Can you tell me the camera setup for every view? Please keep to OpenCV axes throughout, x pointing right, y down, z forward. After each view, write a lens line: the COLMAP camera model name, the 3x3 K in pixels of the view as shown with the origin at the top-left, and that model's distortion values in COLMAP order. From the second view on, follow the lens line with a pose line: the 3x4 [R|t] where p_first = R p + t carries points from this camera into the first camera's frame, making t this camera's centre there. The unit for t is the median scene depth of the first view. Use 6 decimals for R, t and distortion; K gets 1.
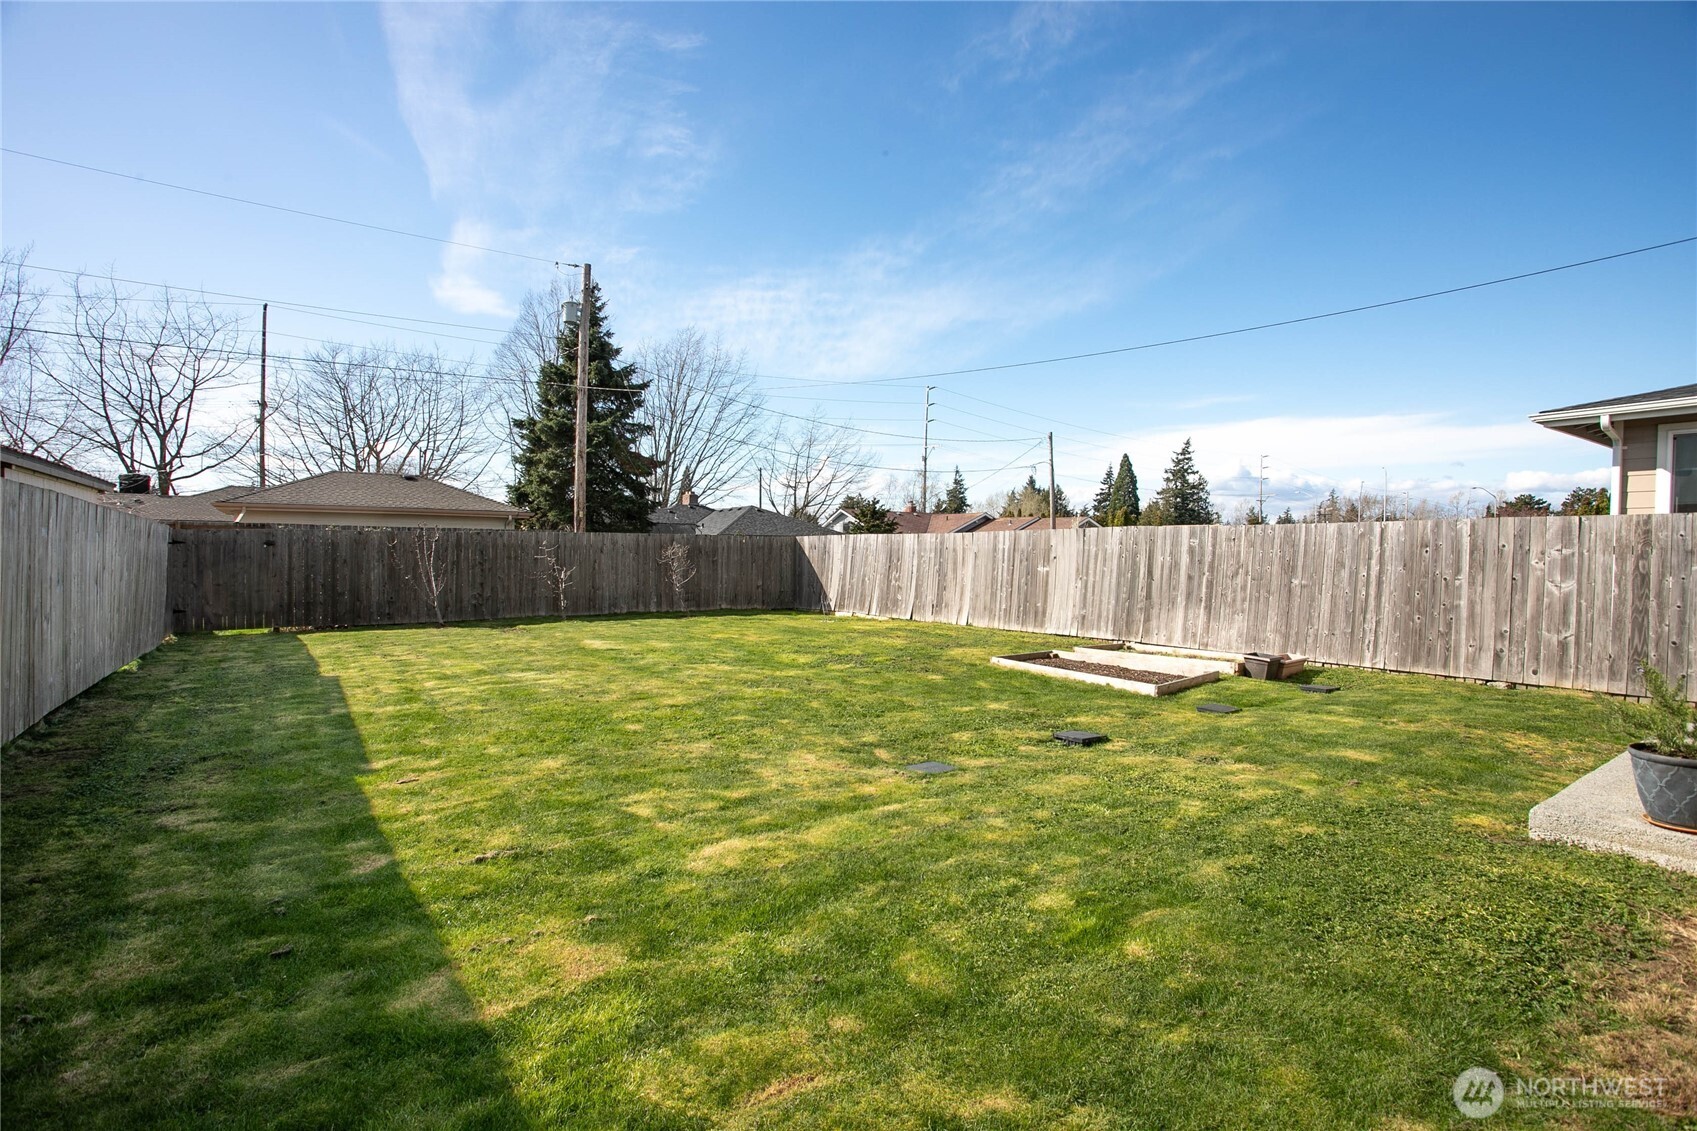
lens RADIAL K [[833.2, 0, 819.5], [0, 833.2, 572.0], [0, 0, 1]] dist [-0.030556, 0.001460]
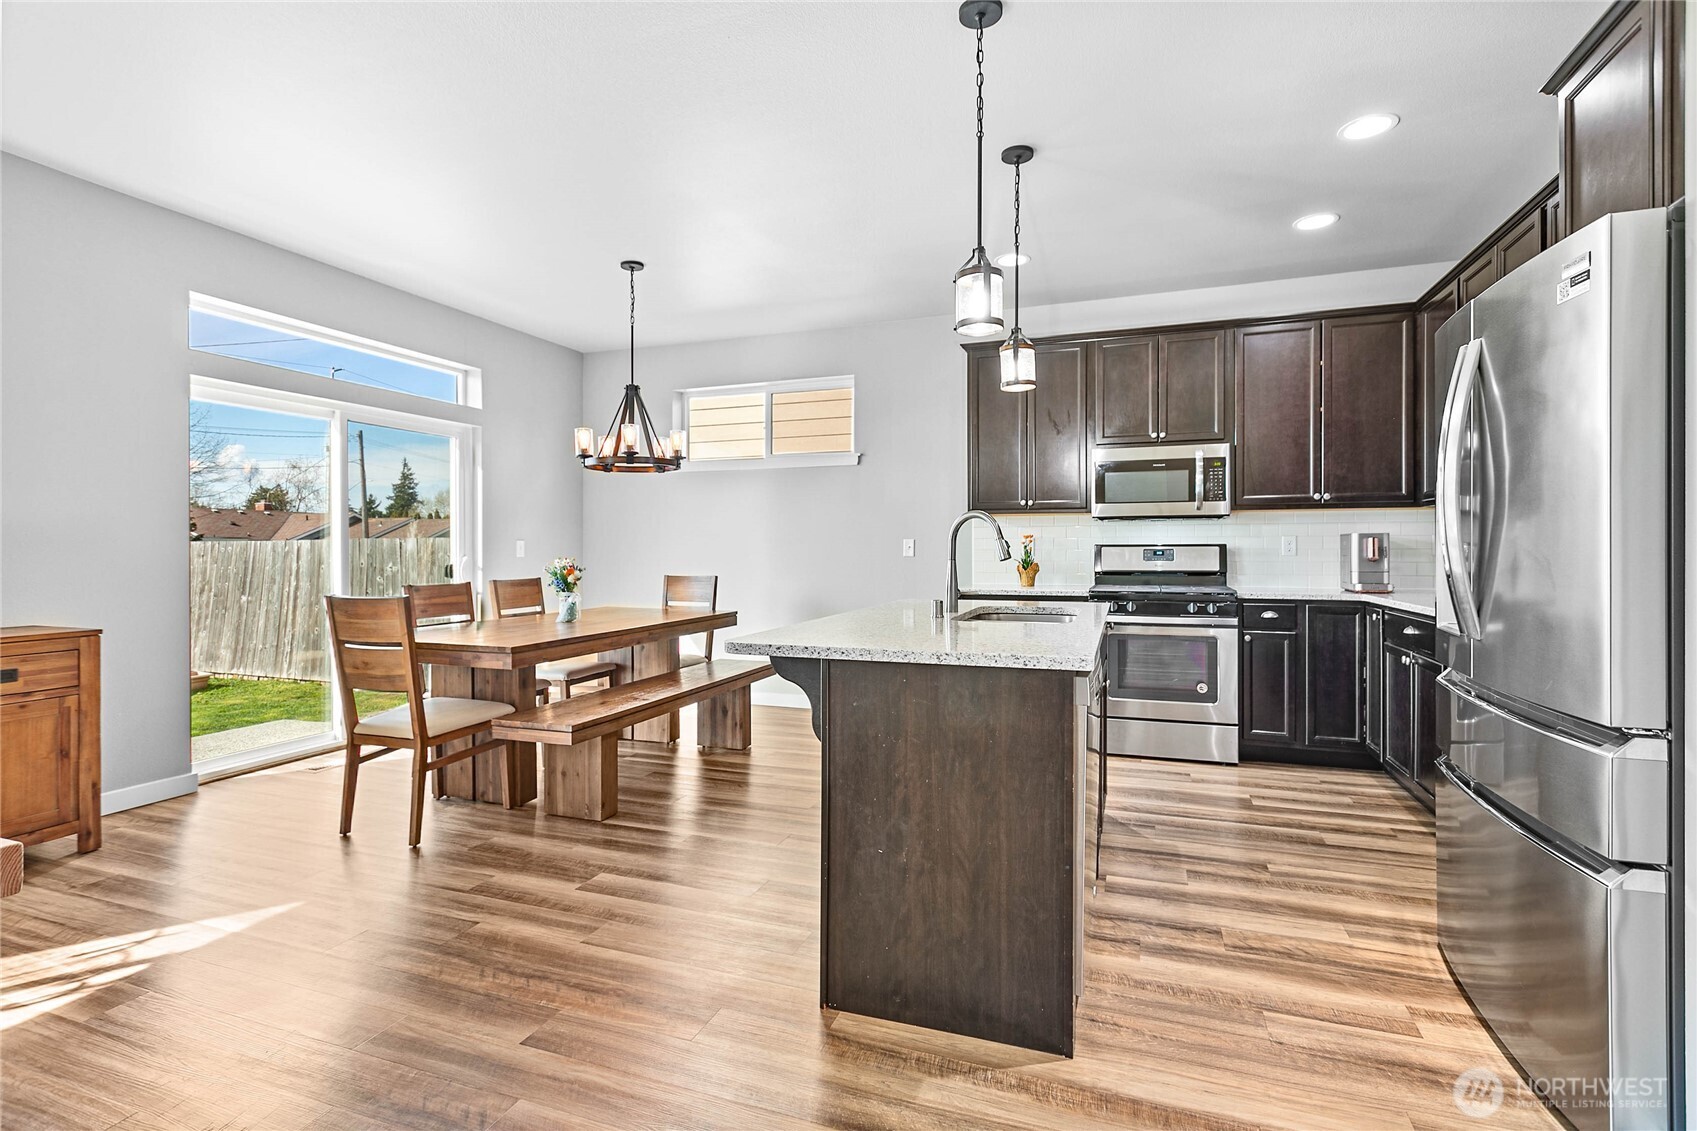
lens RADIAL K [[808.3, 0, 846.6], [0, 808.3, 551.3], [0, 0, 1]] dist [0.002395, 0.001635]
pose [[0.803890, -0.012644, 0.594644, 0.230603], [0.025261, 0.999598, -0.012896, -0.005483], [-0.594242, 0.025388, 0.803886, -0.099327]]
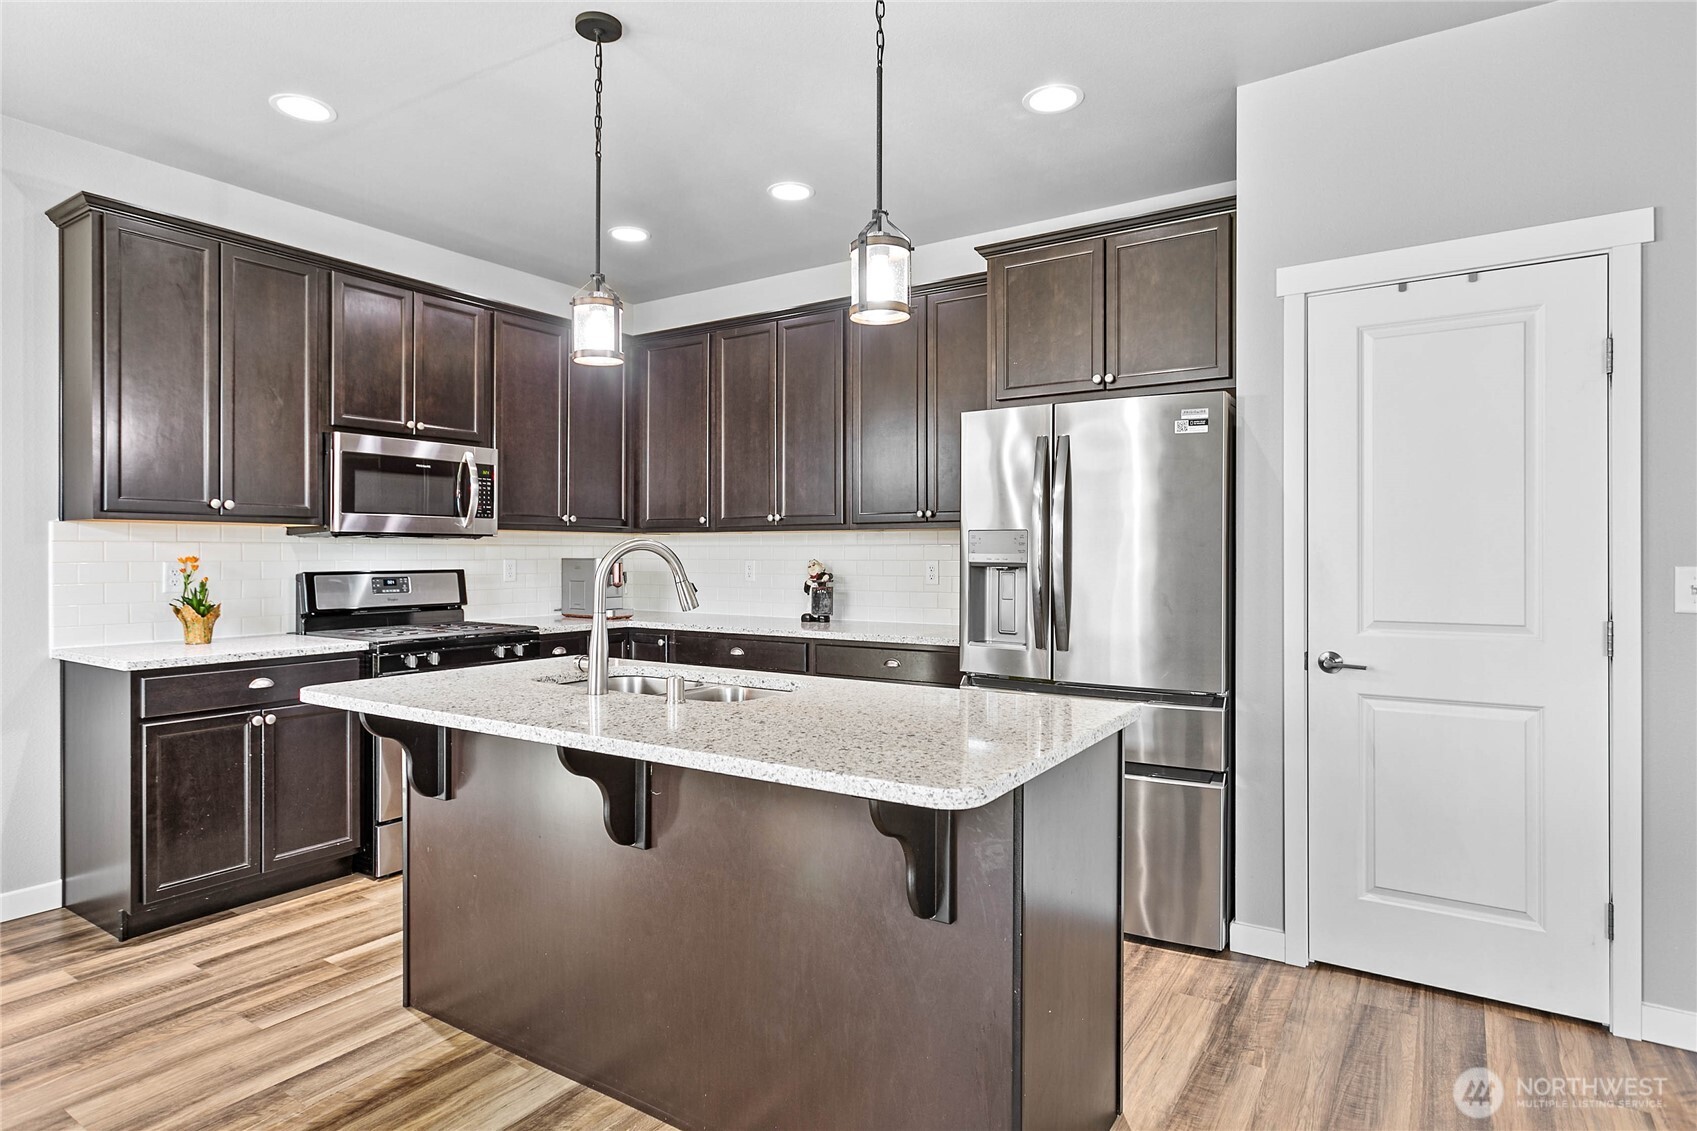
lens RADIAL K [[906.6, 0, 857.5], [0, 906.6, 556.4], [0, 0, 1]] dist [-0.012059, -0.005558]
pose [[-0.413669, -0.011591, 0.910354, 0.226468], [0.020306, 0.999553, 0.021954, -0.011461], [-0.910201, 0.027567, -0.413249, -0.007395]]
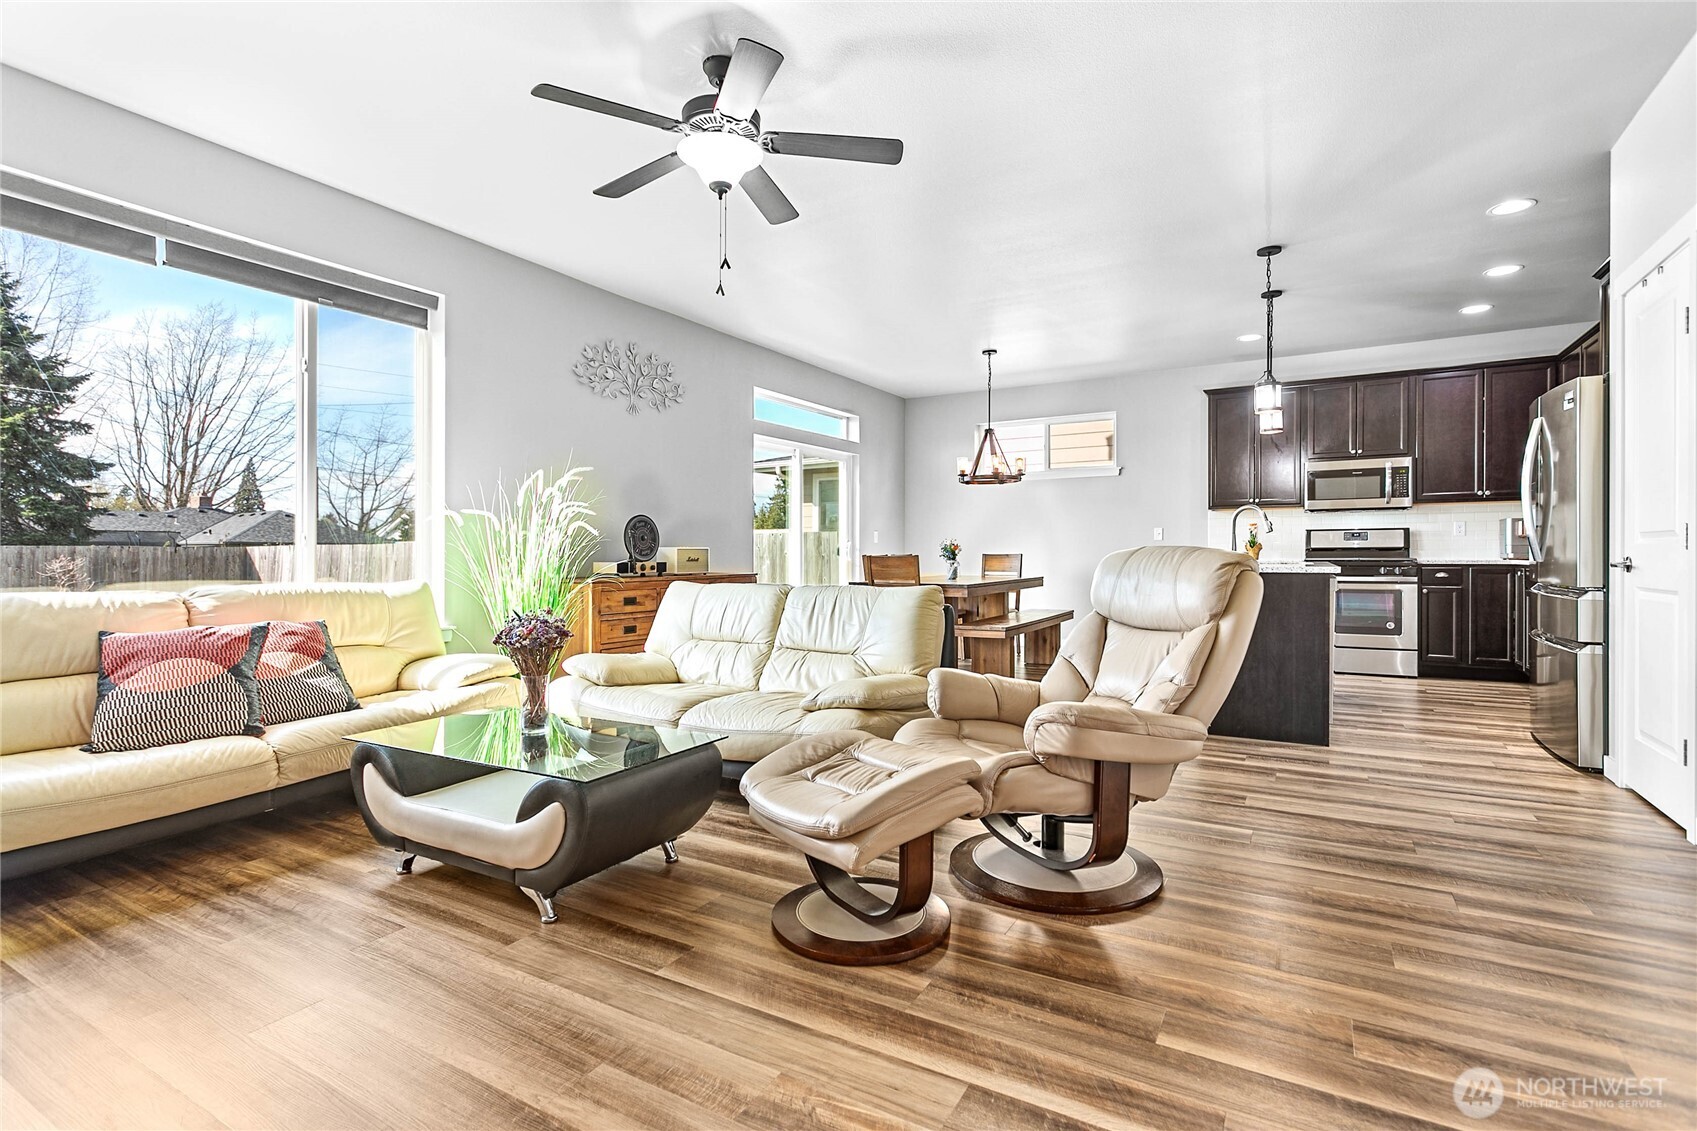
lens RADIAL K [[808.3, 0, 837.5], [0, 808.3, 560.7], [0, 0, 1]] dist [0.002395, 0.001635]
pose [[0.897400, -0.018086, 0.440848, 0.138535], [0.024496, 0.999661, -0.008854, 0.000520], [-0.440538, 0.018745, 0.897538, -0.150273]]
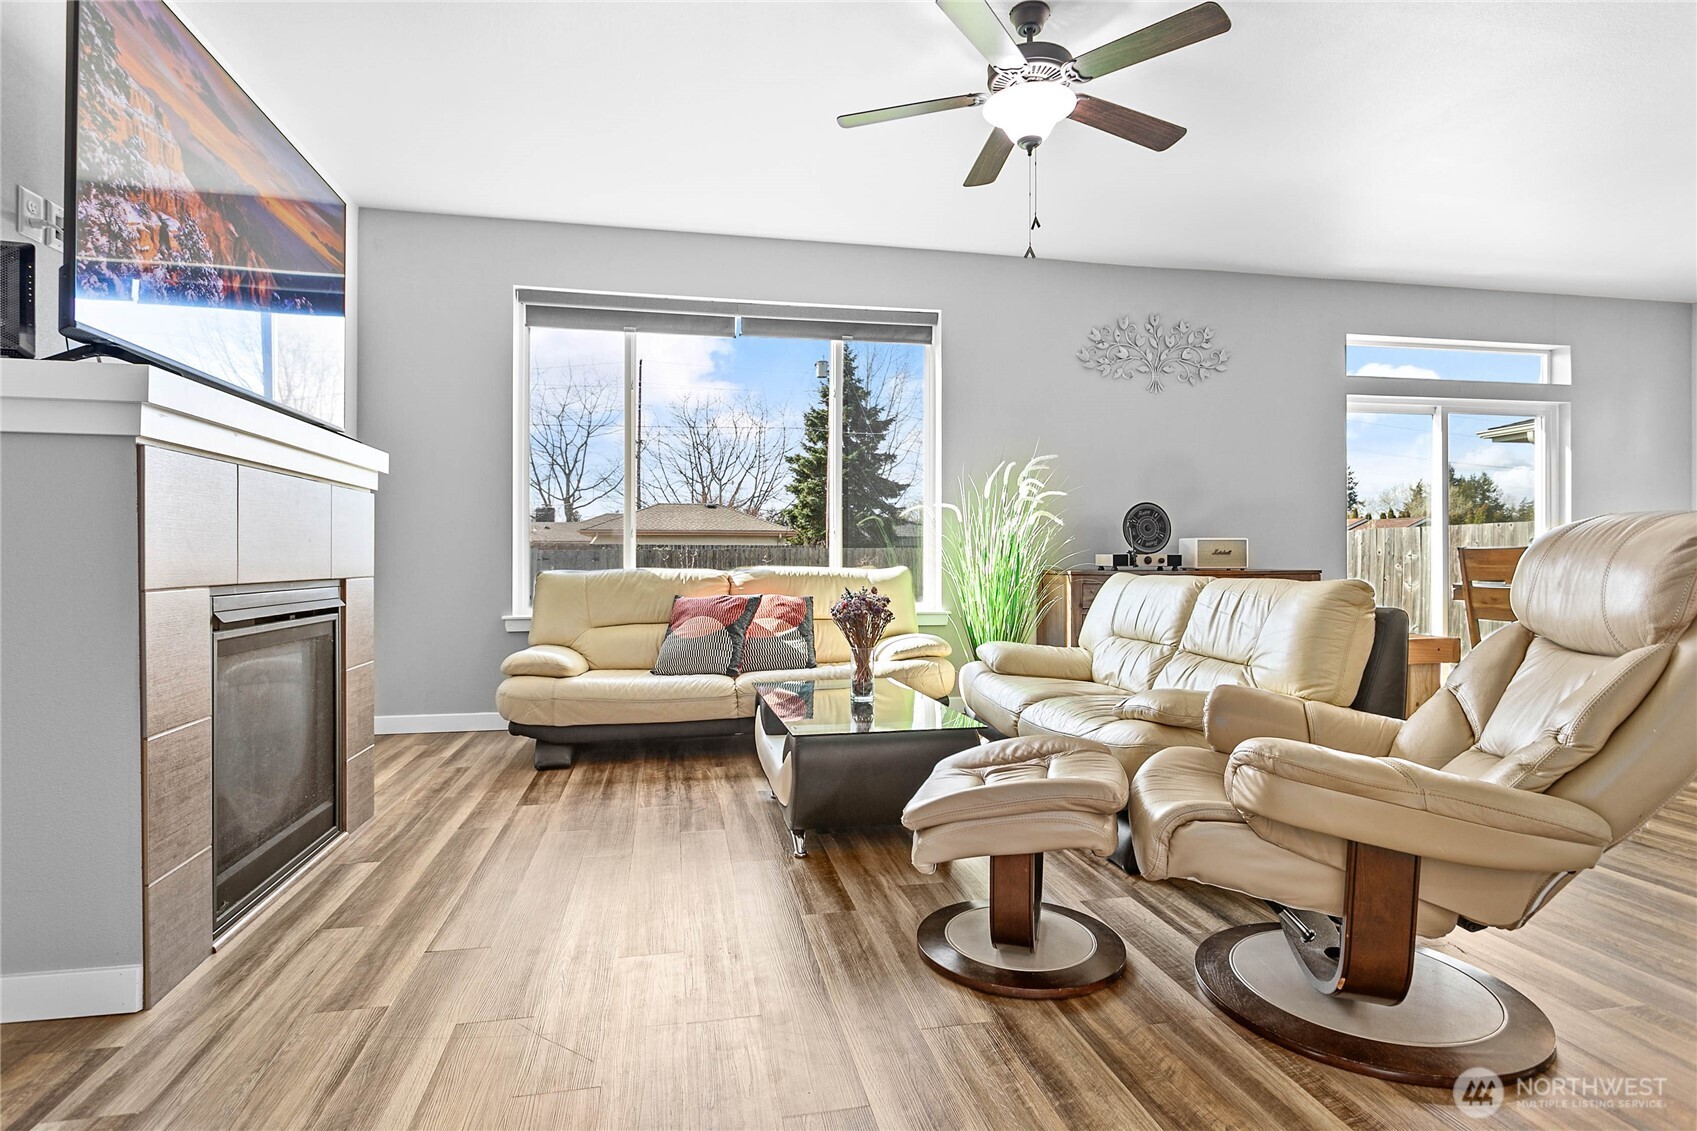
lens RADIAL K [[859.4, 0, 839.5], [0, 859.4, 567.3], [0, 0, 1]] dist [-0.003278, 0.001567]
pose [[0.924811, -0.007077, -0.380362, 0.189658], [0.000753, 0.999859, -0.016771, 0.003752], [0.380427, 0.015224, 0.924686, -0.153998]]
